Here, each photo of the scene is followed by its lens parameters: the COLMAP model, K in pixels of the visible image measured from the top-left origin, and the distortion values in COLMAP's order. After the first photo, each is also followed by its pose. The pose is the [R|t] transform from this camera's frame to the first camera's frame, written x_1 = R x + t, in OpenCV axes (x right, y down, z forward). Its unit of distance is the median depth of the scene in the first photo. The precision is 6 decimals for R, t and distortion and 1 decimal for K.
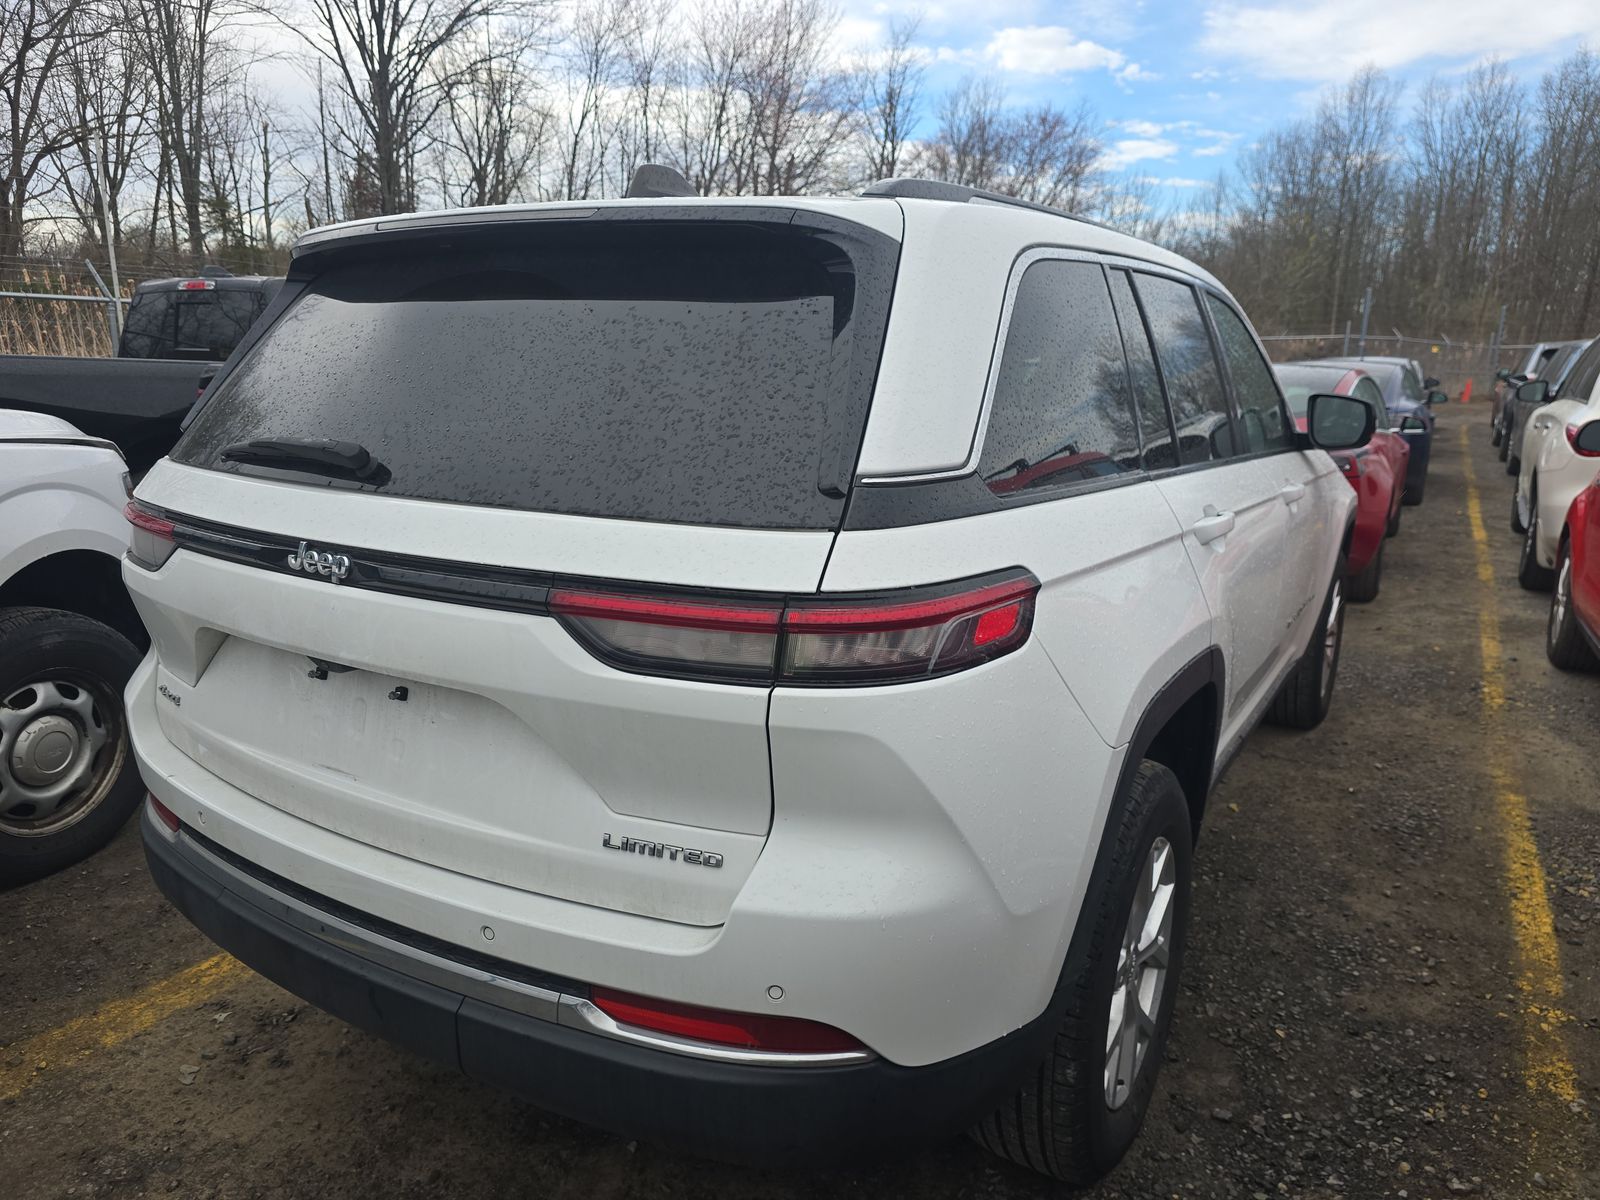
lens RADIAL K [[1075.7, 0, 798.5], [0, 1075.7, 600.5], [0, 0, 1]] dist [0.036946, -0.027256]
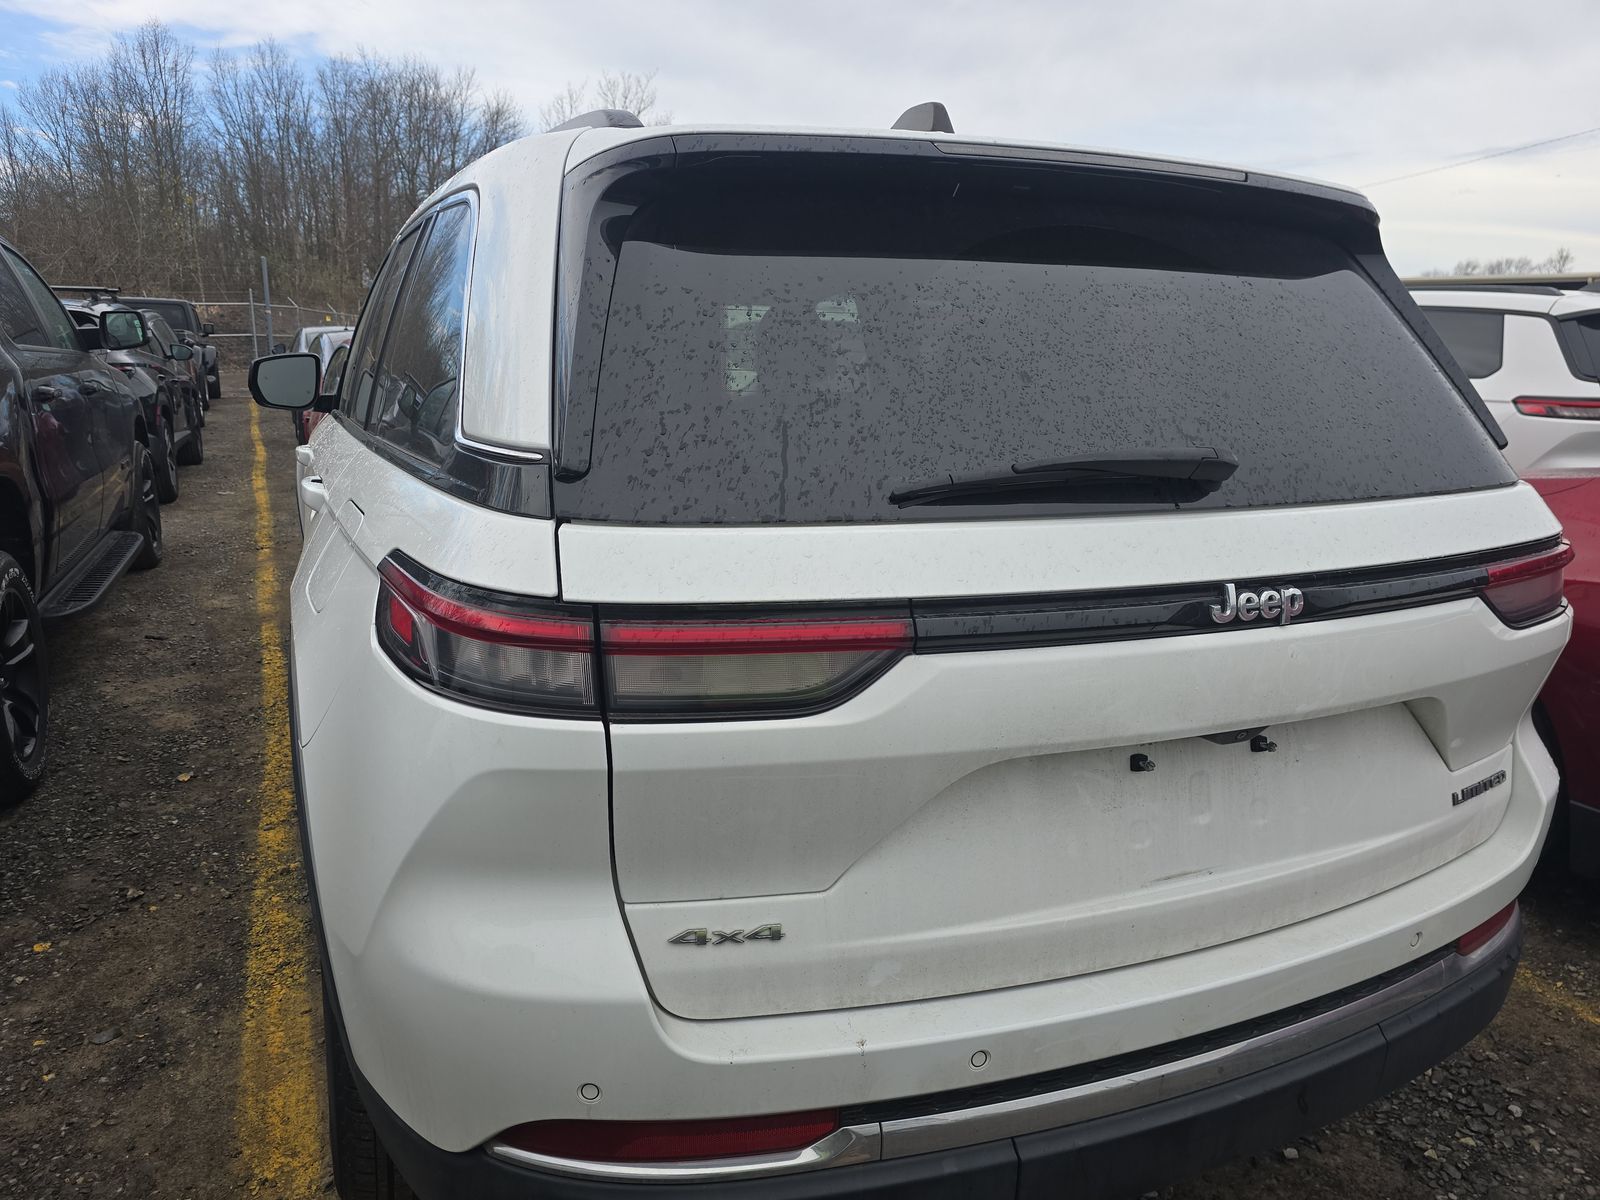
lens RADIAL K [[1075.7, 0, 782.5], [0, 1075.7, 612.9], [0, 0, 1]] dist [0.036946, -0.027256]
pose [[0.586365, -0.204983, 0.783683, -1.201179], [0.175853, 0.976593, 0.123864, -0.177900], [-0.790729, 0.065184, 0.608686, 0.767981]]
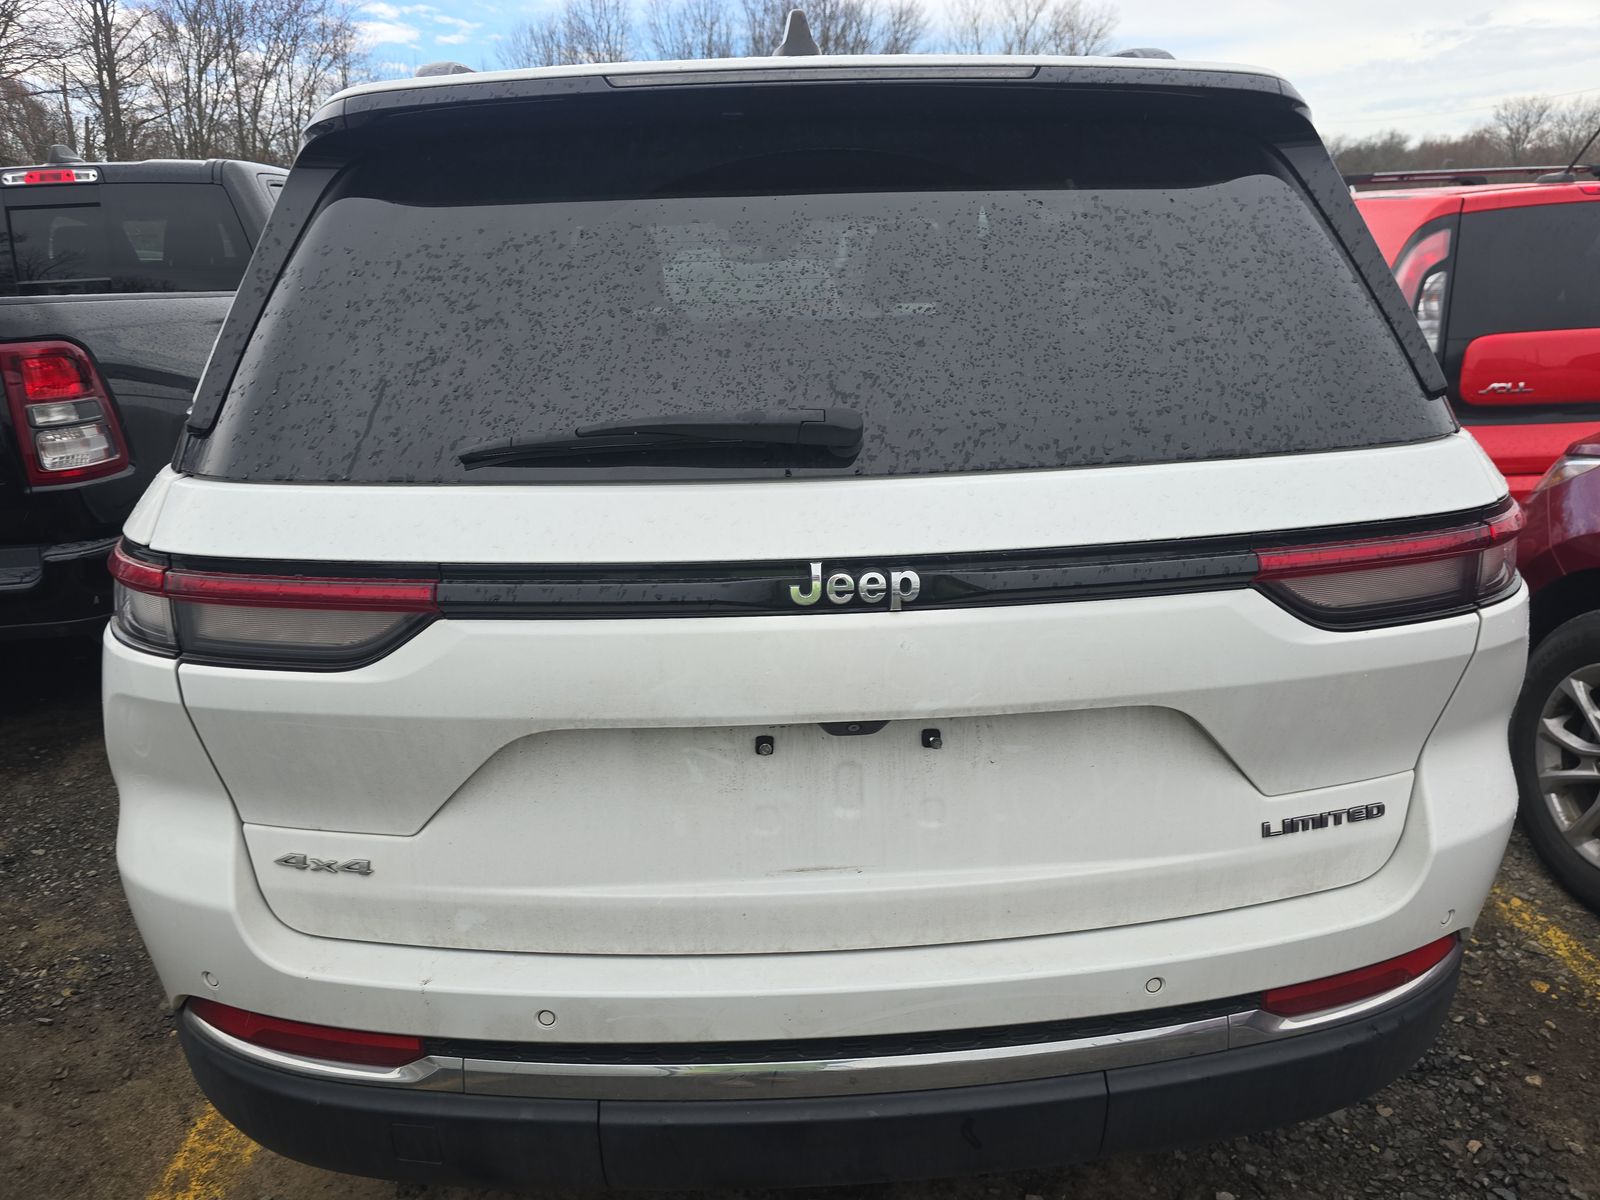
lens RADIAL K [[1075.7, 0, 789.0], [0, 1075.7, 601.9], [0, 0, 1]] dist [0.036946, -0.027256]
pose [[0.823988, -0.212559, 0.525226, -0.809917], [0.165582, 0.976835, 0.135556, -0.121410], [-0.541872, -0.024728, 0.840097, 0.428943]]
